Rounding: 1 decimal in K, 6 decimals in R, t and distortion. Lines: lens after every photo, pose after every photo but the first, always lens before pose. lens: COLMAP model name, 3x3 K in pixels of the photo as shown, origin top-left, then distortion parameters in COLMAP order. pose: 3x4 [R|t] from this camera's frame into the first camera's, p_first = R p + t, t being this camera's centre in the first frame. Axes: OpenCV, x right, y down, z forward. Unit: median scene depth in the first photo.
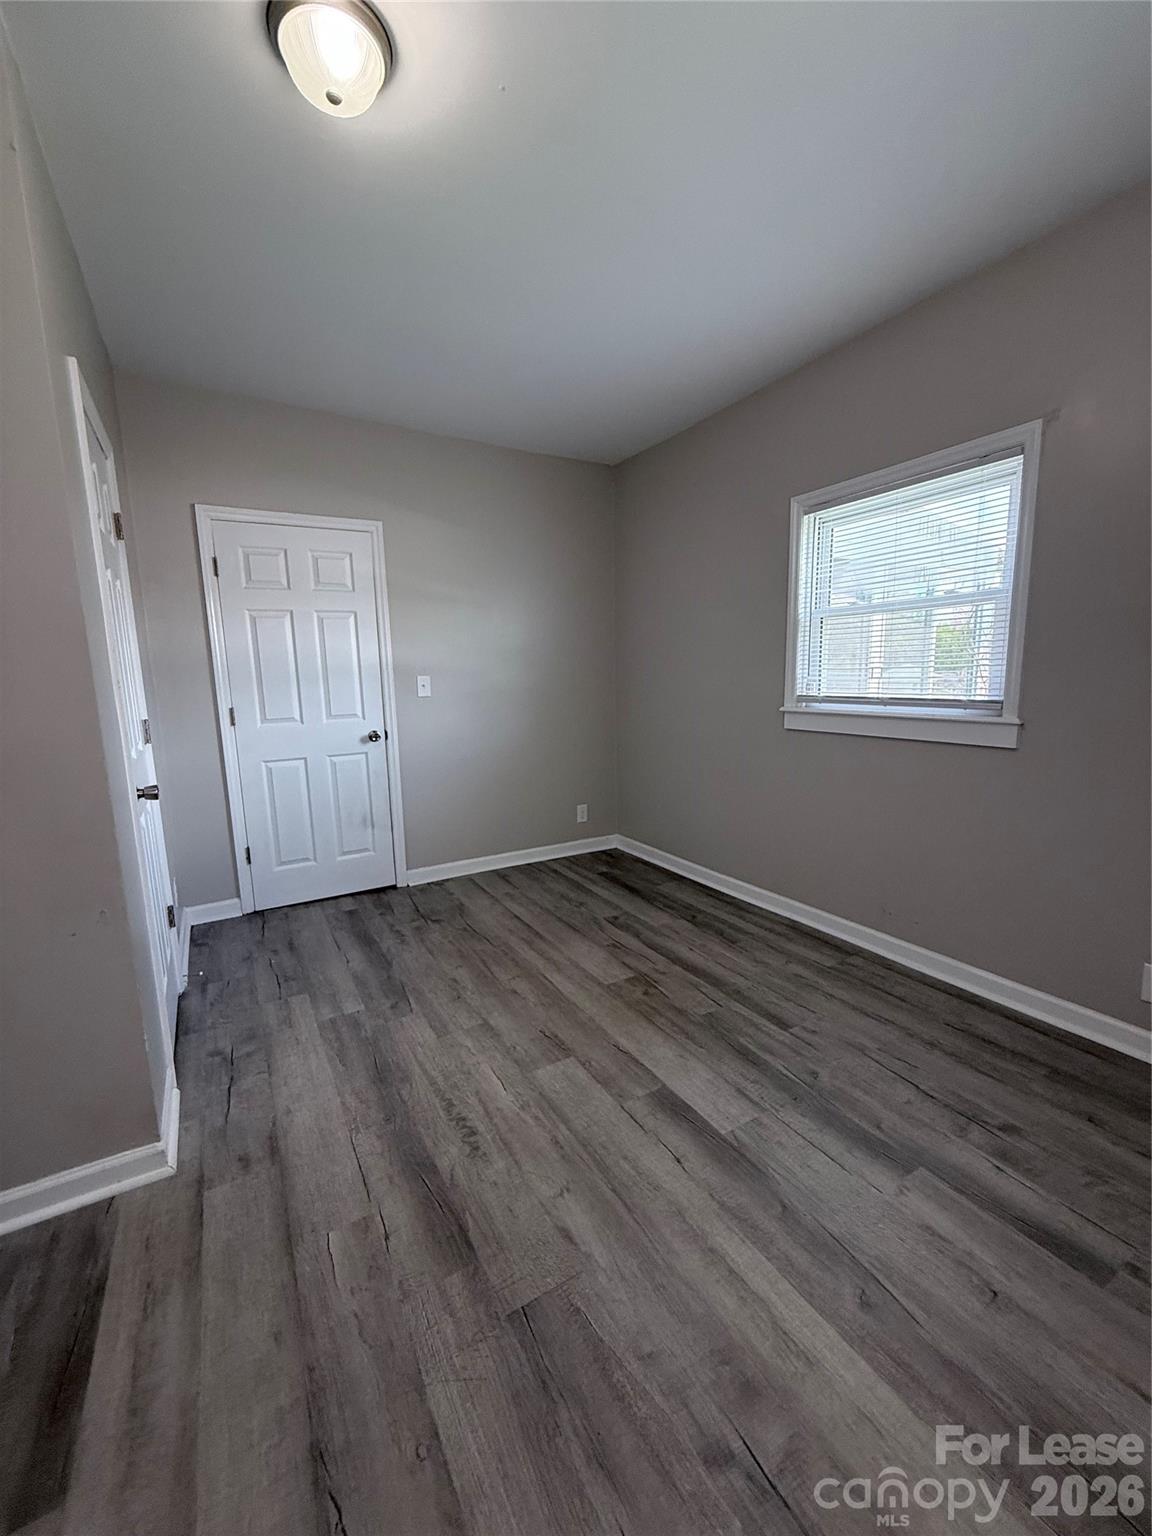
lens RADIAL K [[614.7, 0, 576.0], [0, 614.7, 768.0], [0, 0, 1]] dist [0.000882, 0.000003]
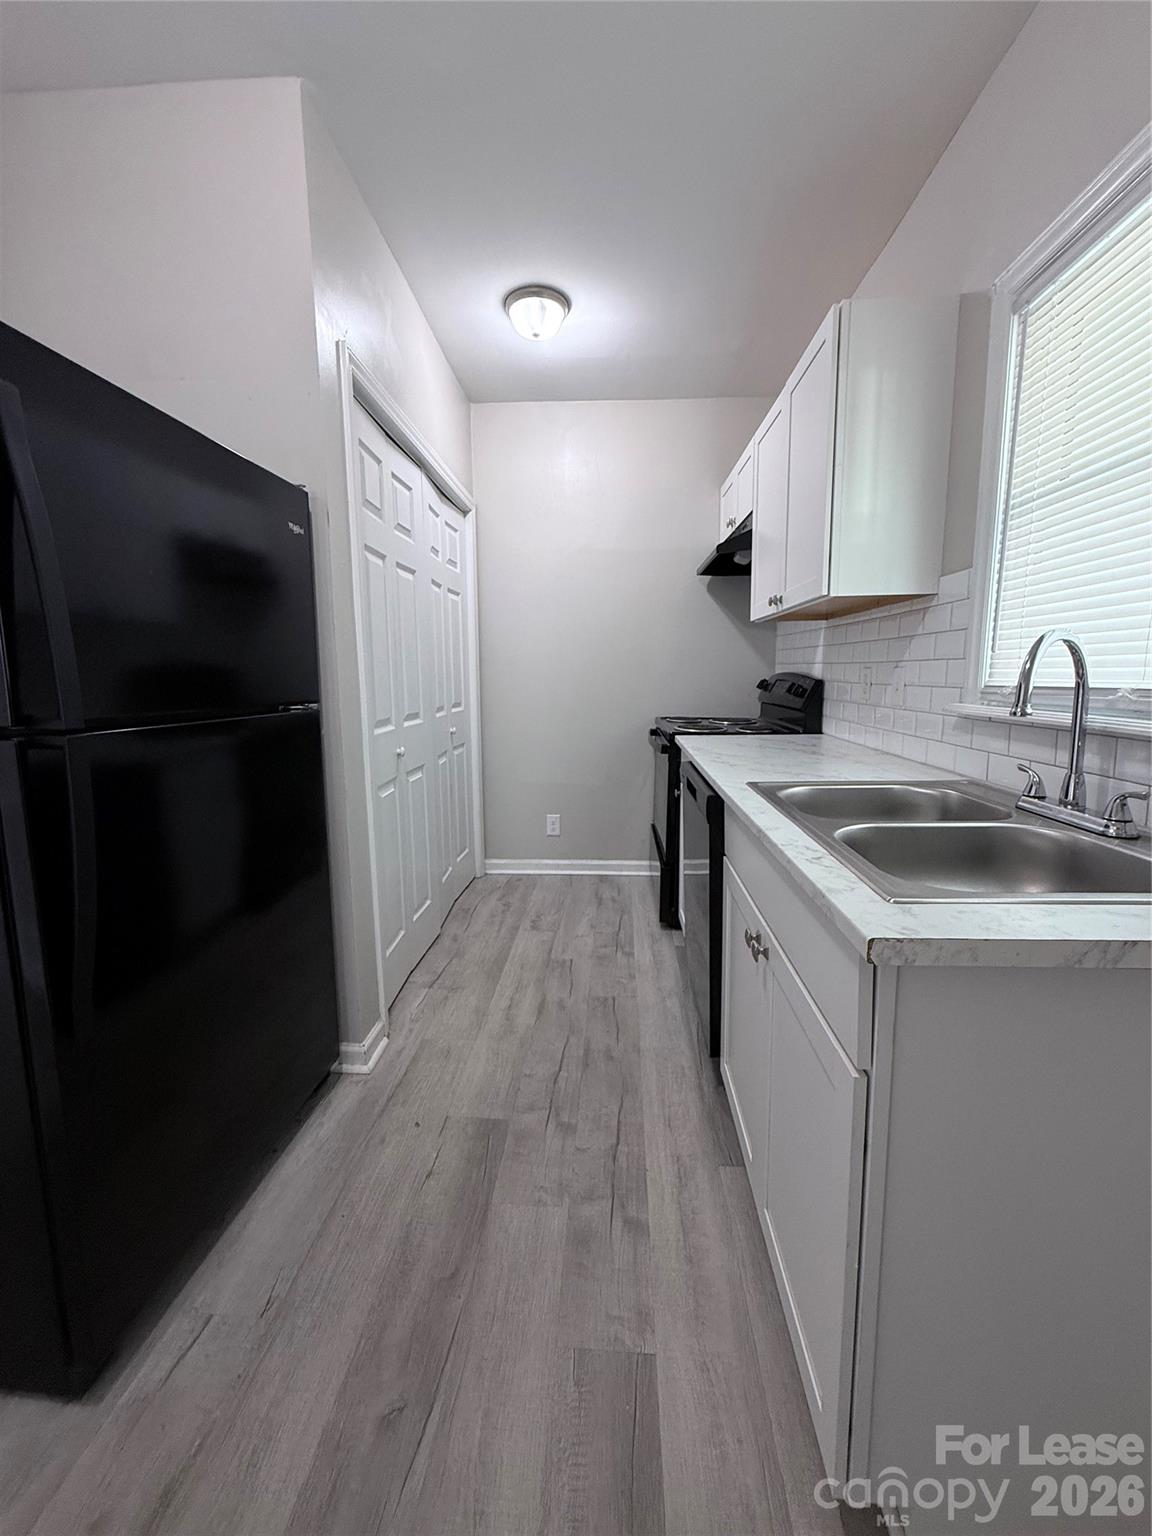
lens RADIAL K [[614.7, 0, 576.0], [0, 614.7, 768.0], [0, 0, 1]] dist [0.000882, 0.000003]
pose [[-0.828152, -0.048422, 0.558408, -0.969260], [0.118478, 0.958627, 0.258837, -0.194172], [-0.547839, 0.280516, -0.788152, 1.593423]]
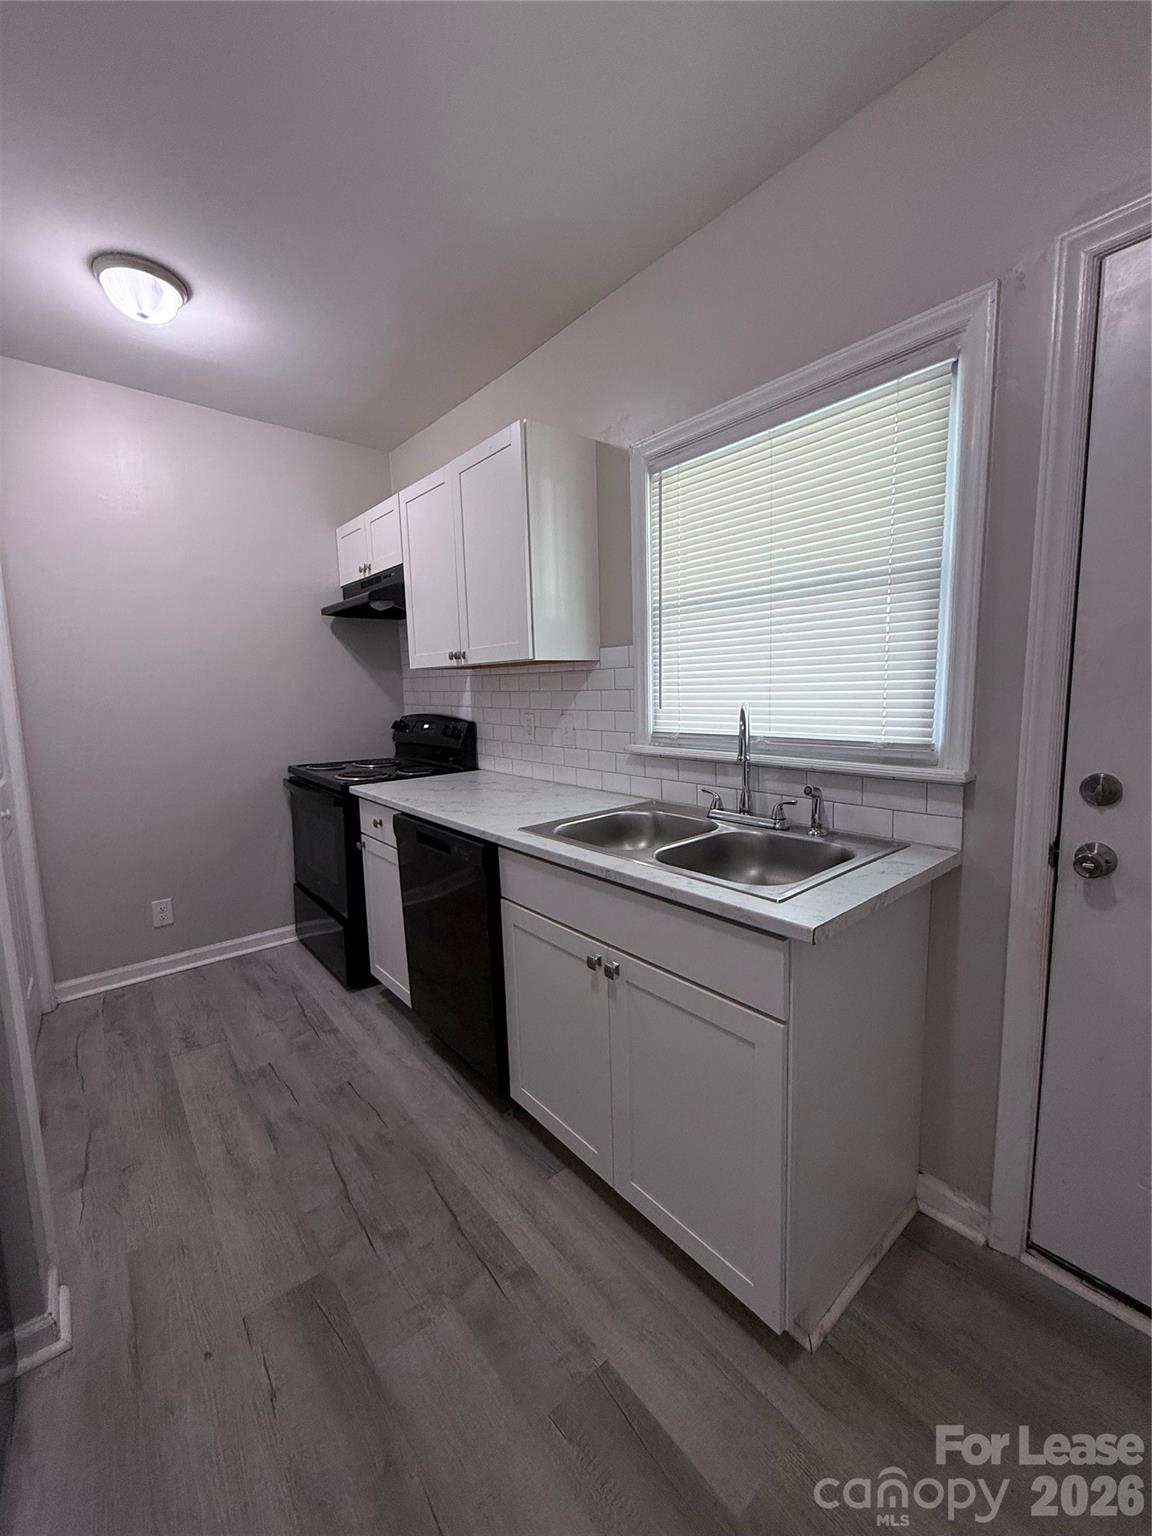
lens RADIAL K [[614.7, 0, 576.0], [0, 614.7, 768.0], [0, 0, 1]] dist [0.000882, 0.000003]
pose [[-0.985495, 0.072485, -0.153445, -0.750237], [0.026773, 0.959277, 0.281195, -0.251655], [0.167579, 0.273008, -0.947304, 1.655325]]
